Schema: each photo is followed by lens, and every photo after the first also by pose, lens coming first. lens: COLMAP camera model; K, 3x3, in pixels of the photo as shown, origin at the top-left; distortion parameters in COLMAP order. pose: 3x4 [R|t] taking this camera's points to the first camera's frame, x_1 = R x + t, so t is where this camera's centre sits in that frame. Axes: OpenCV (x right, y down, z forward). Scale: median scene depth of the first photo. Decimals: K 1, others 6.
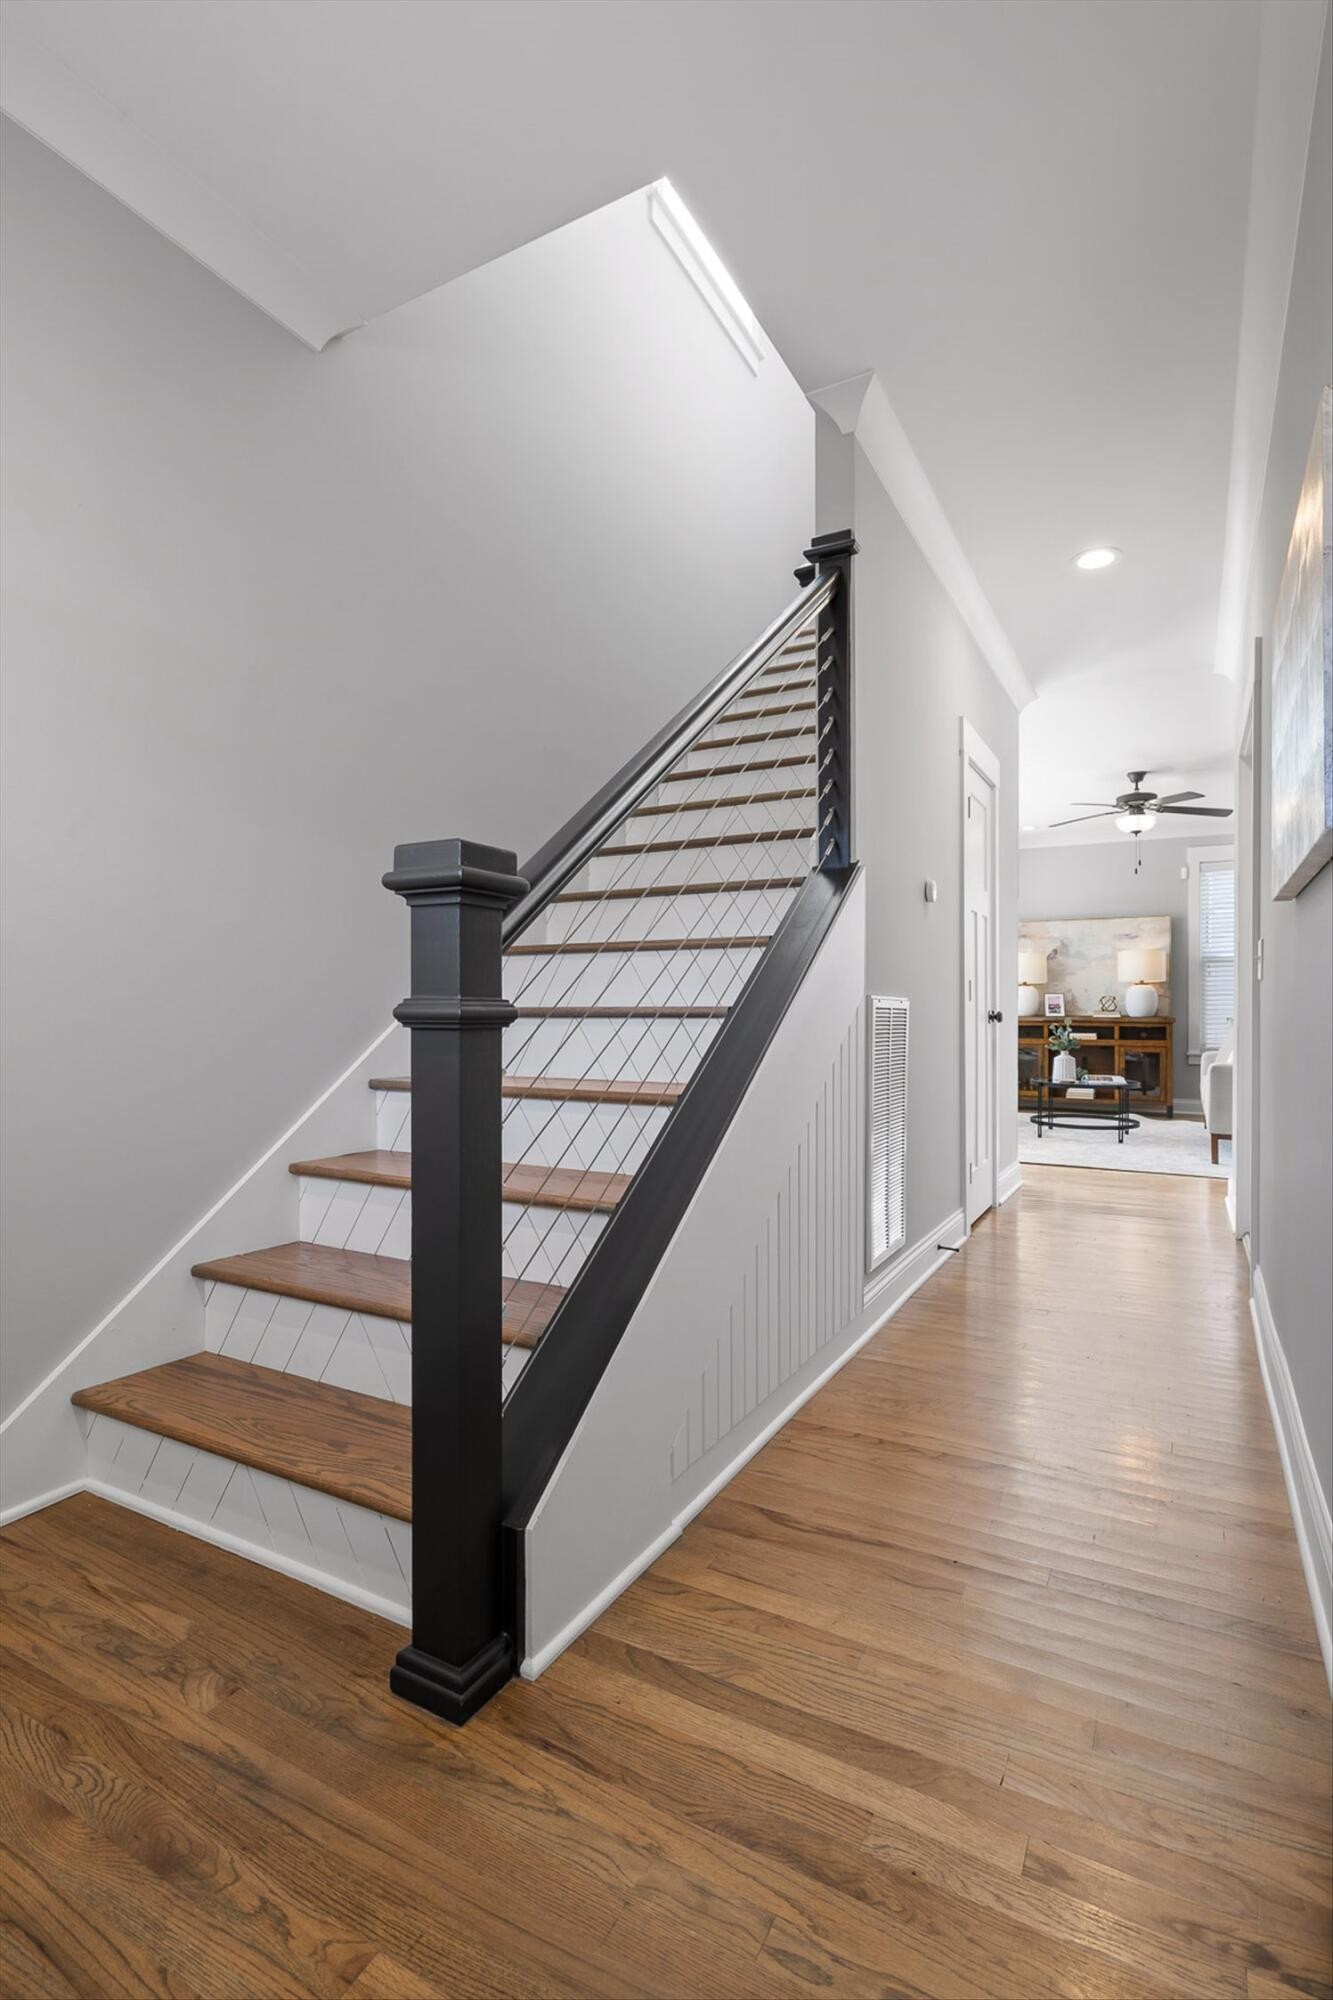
lens RADIAL K [[980.3, 0, 667.8], [0, 980.3, 1005.1], [0, 0, 1]] dist [0.001122, -0.000184]
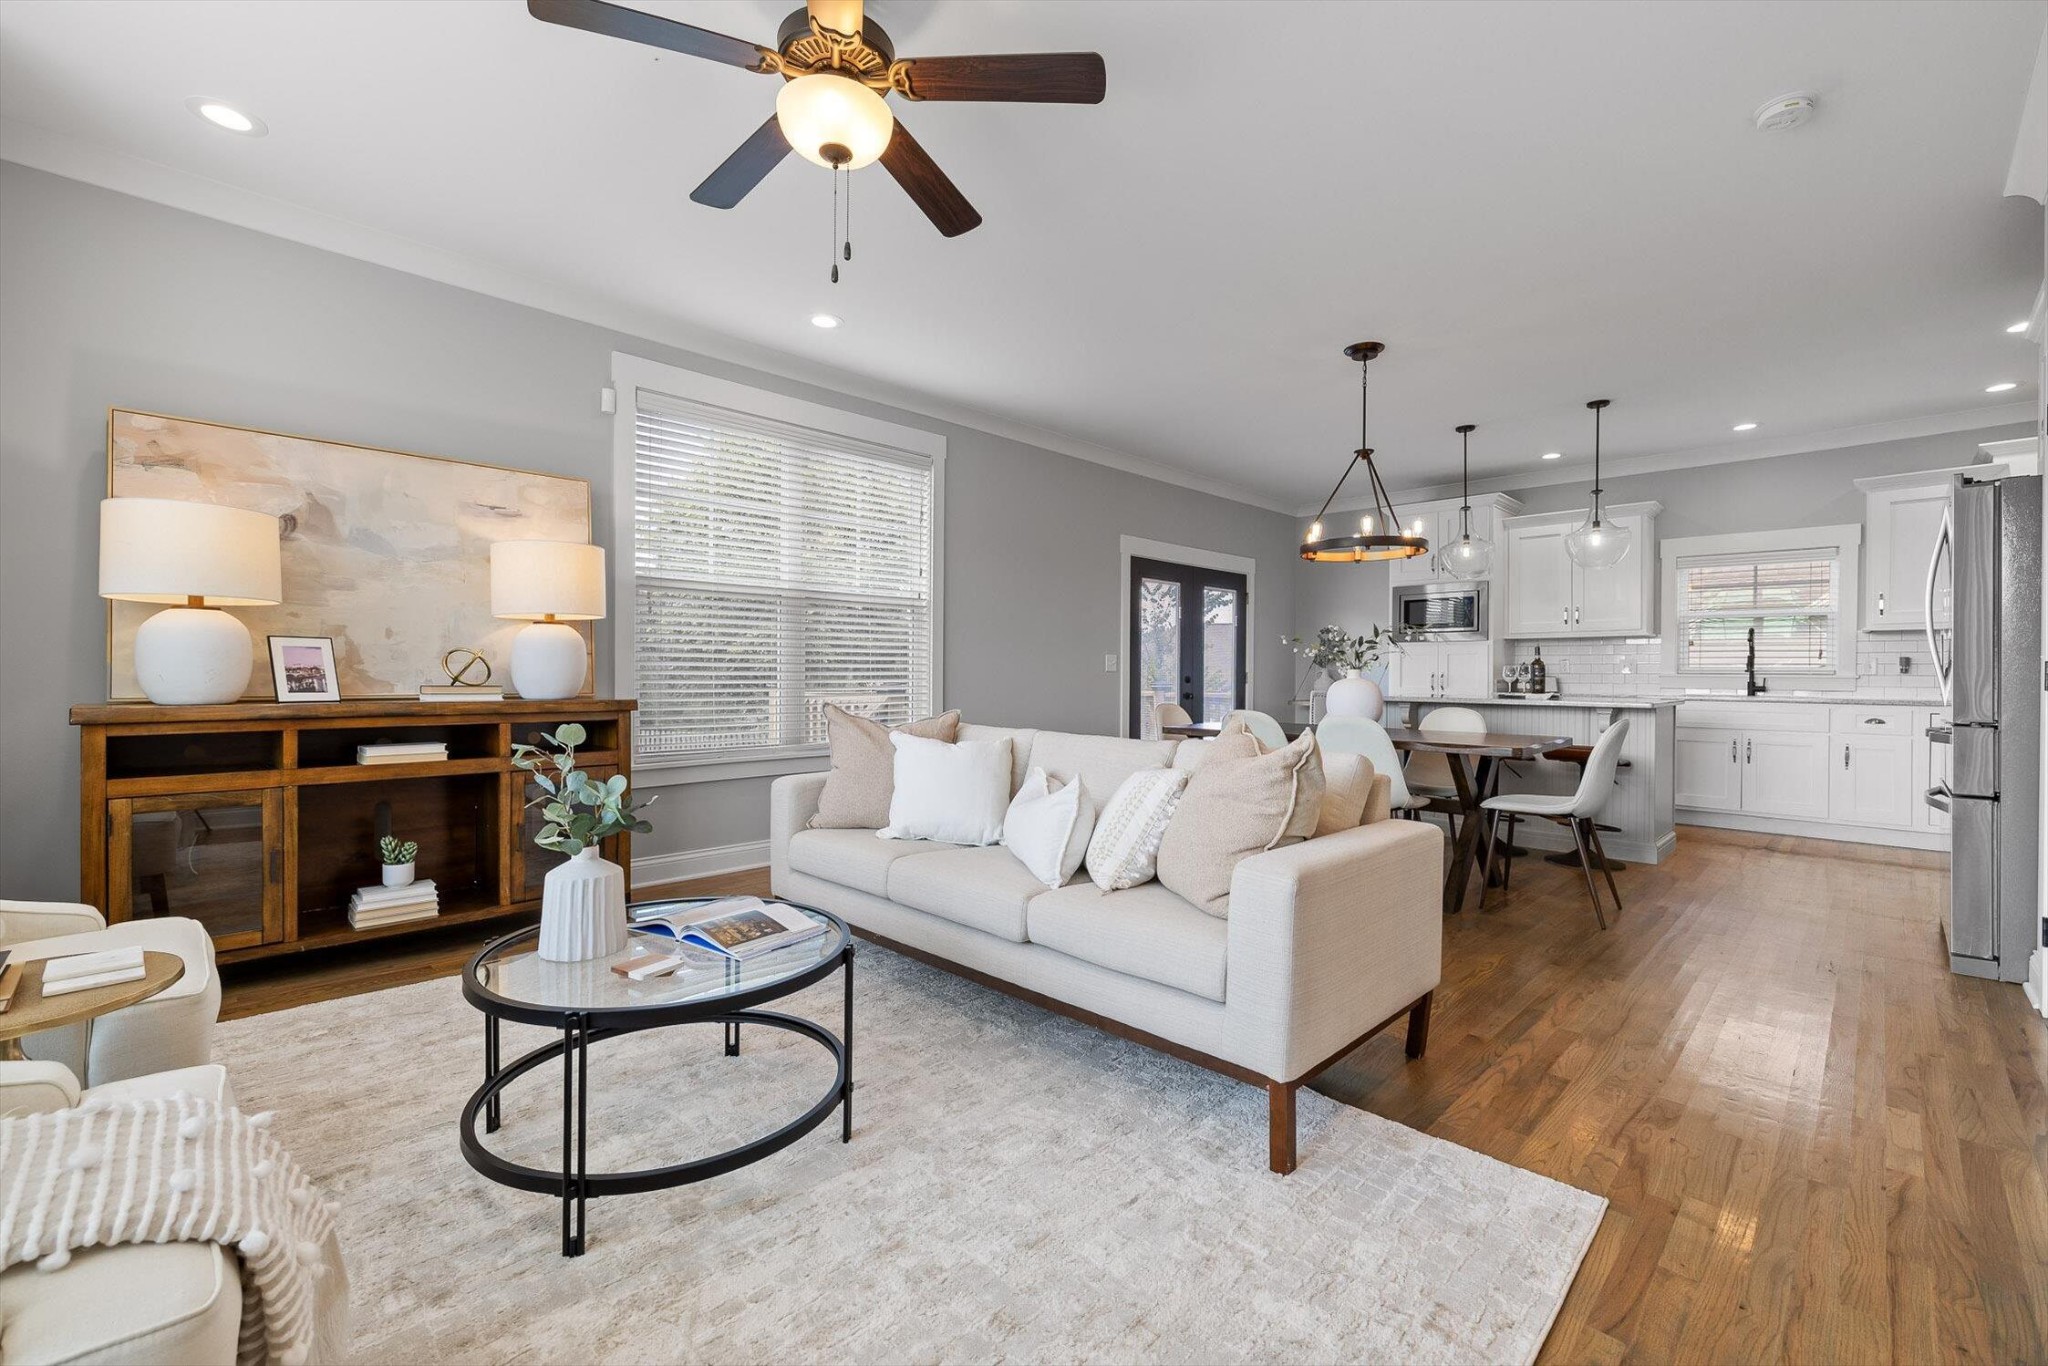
lens RADIAL K [[850.0, 0, 1022.9], [0, 850.0, 673.4], [0, 0, 1]] dist [-0.002538, -0.000190]
pose [[0.269409, -0.004982, 0.963013, 0.170113], [-0.009456, 0.999925, 0.007818, -0.003721], [-0.962979, -0.011212, 0.269342, 0.669737]]
